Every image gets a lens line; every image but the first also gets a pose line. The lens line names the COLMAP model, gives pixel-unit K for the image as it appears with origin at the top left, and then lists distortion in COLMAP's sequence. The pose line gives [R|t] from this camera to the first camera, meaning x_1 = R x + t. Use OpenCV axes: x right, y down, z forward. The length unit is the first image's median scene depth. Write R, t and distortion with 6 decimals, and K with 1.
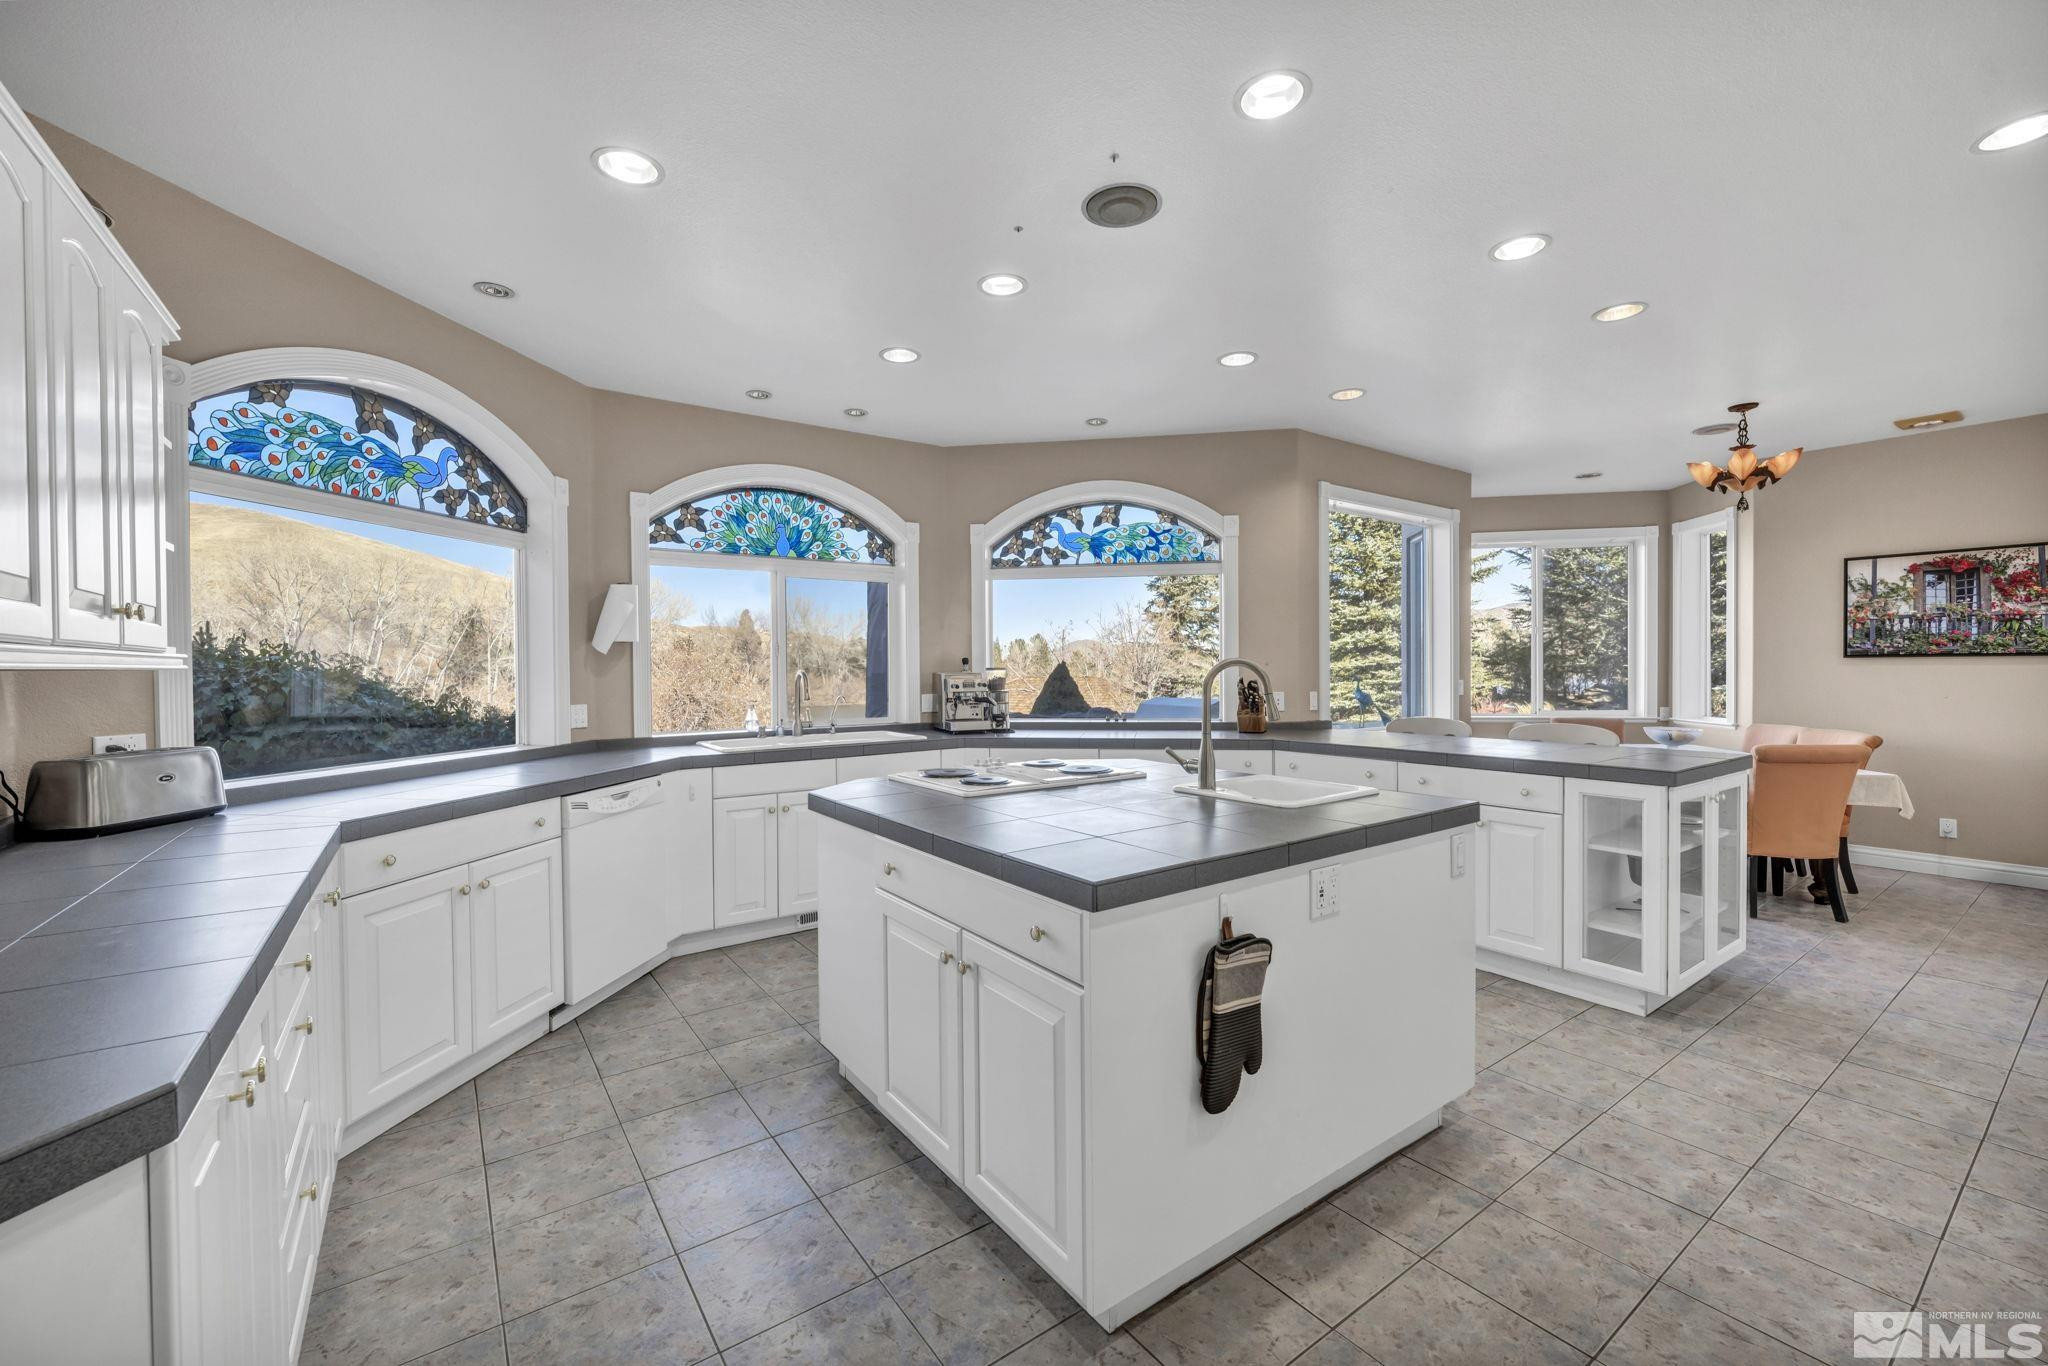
lens RADIAL K [[827.7, 0, 1024.0], [0, 827.7, 683.0], [0, 0, 1]] dist [-0.010379, -0.000063]
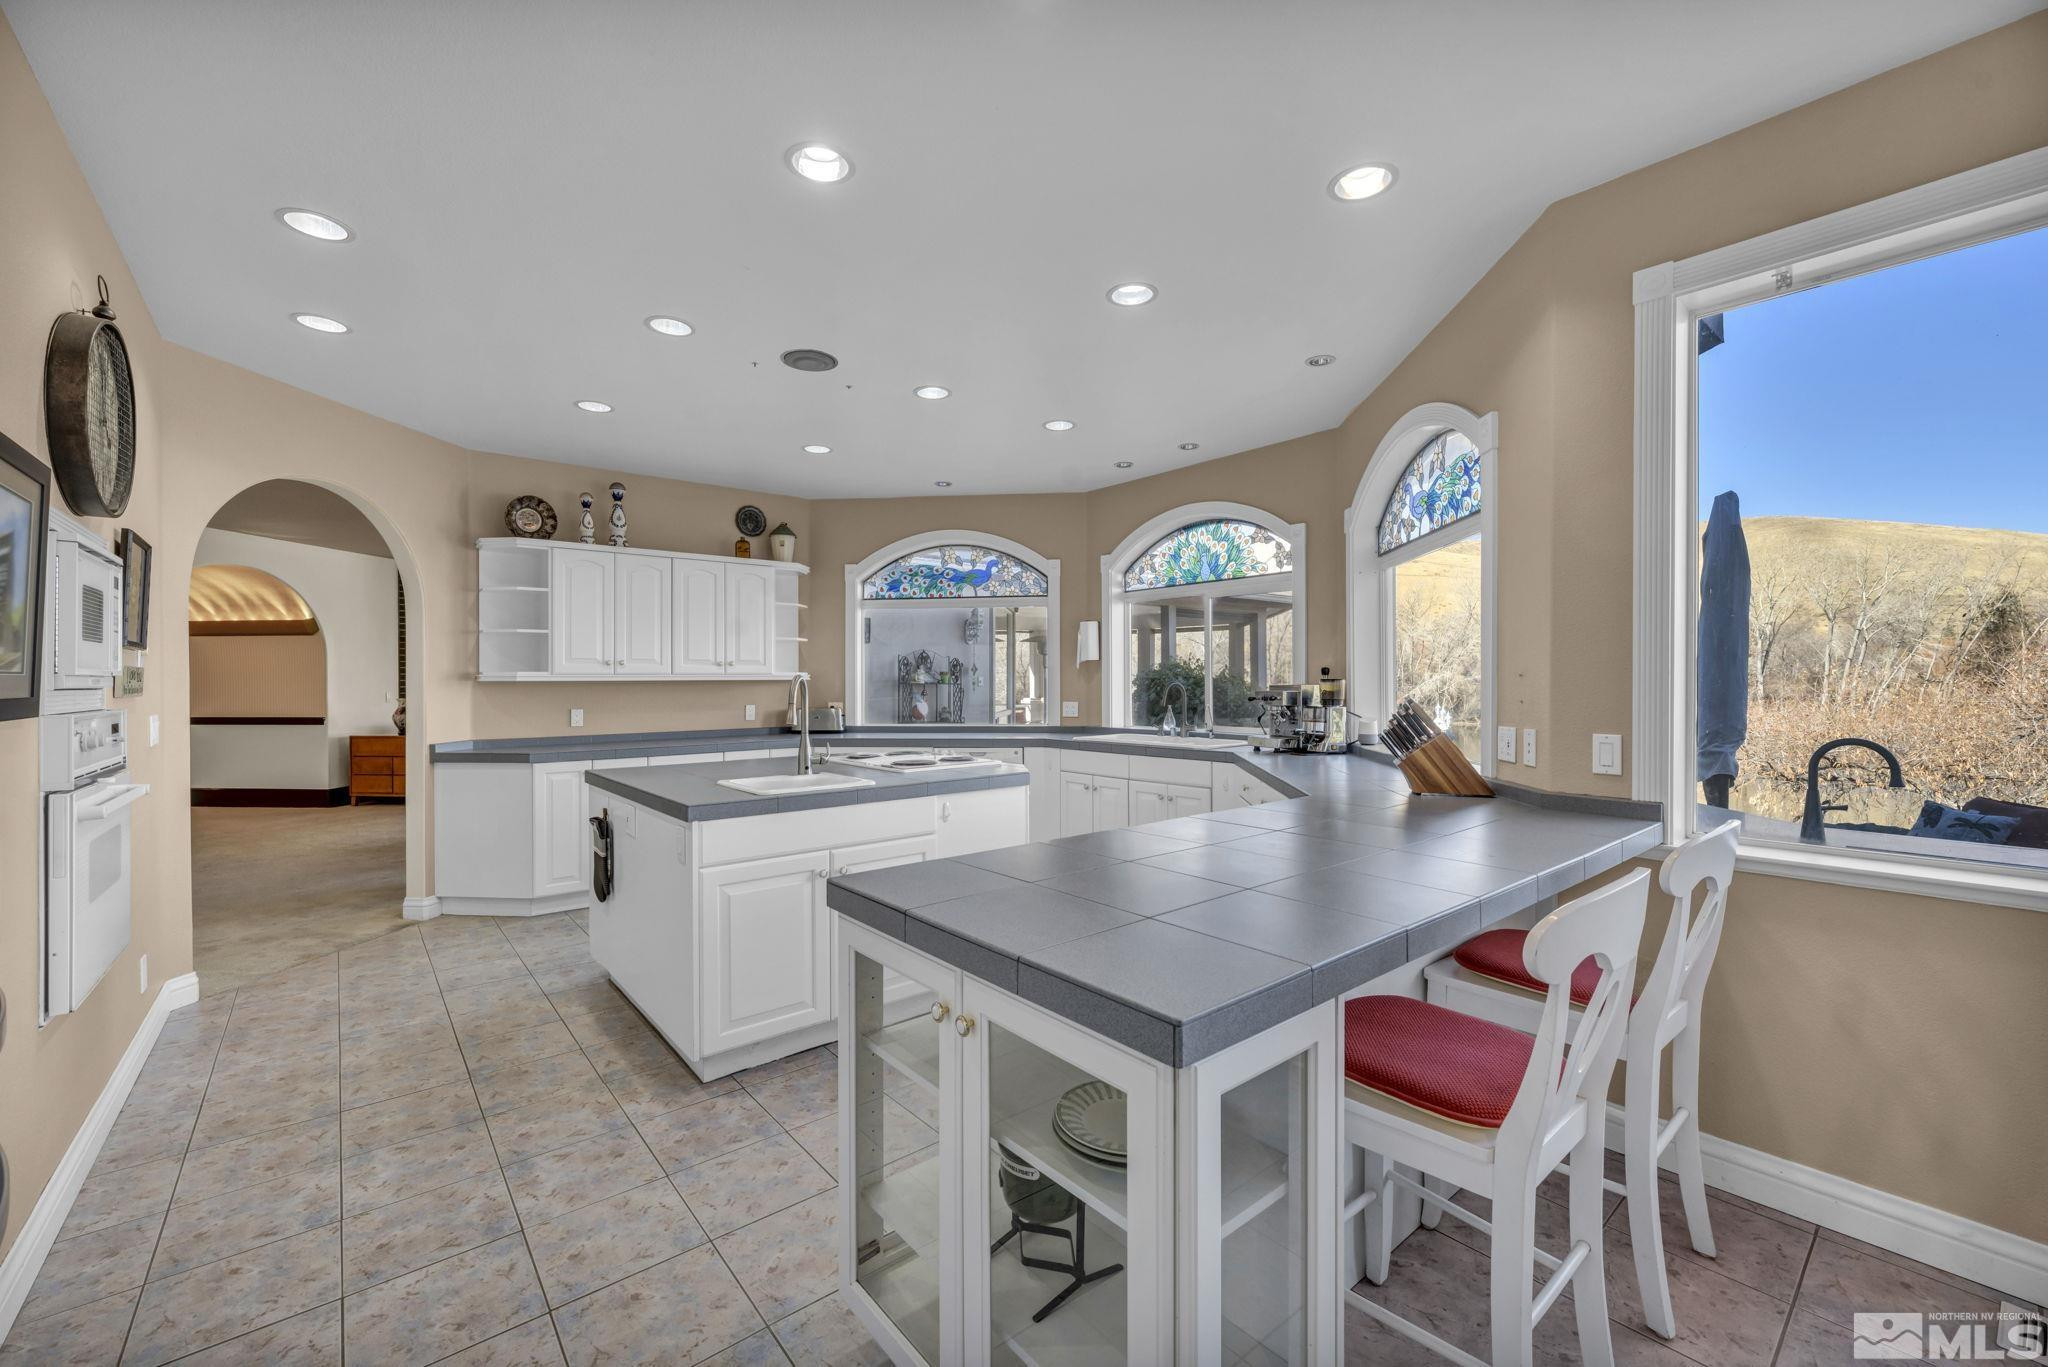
lens RADIAL K [[827.7, 0, 1024.0], [0, 827.7, 683.5], [0, 0, 1]] dist [-0.010379, -0.000063]
pose [[0.075111, 0.010182, -0.997123, 1.210016], [-0.013318, 0.999869, 0.009207, -0.027589], [0.997086, 0.012588, 0.075237, 0.972026]]
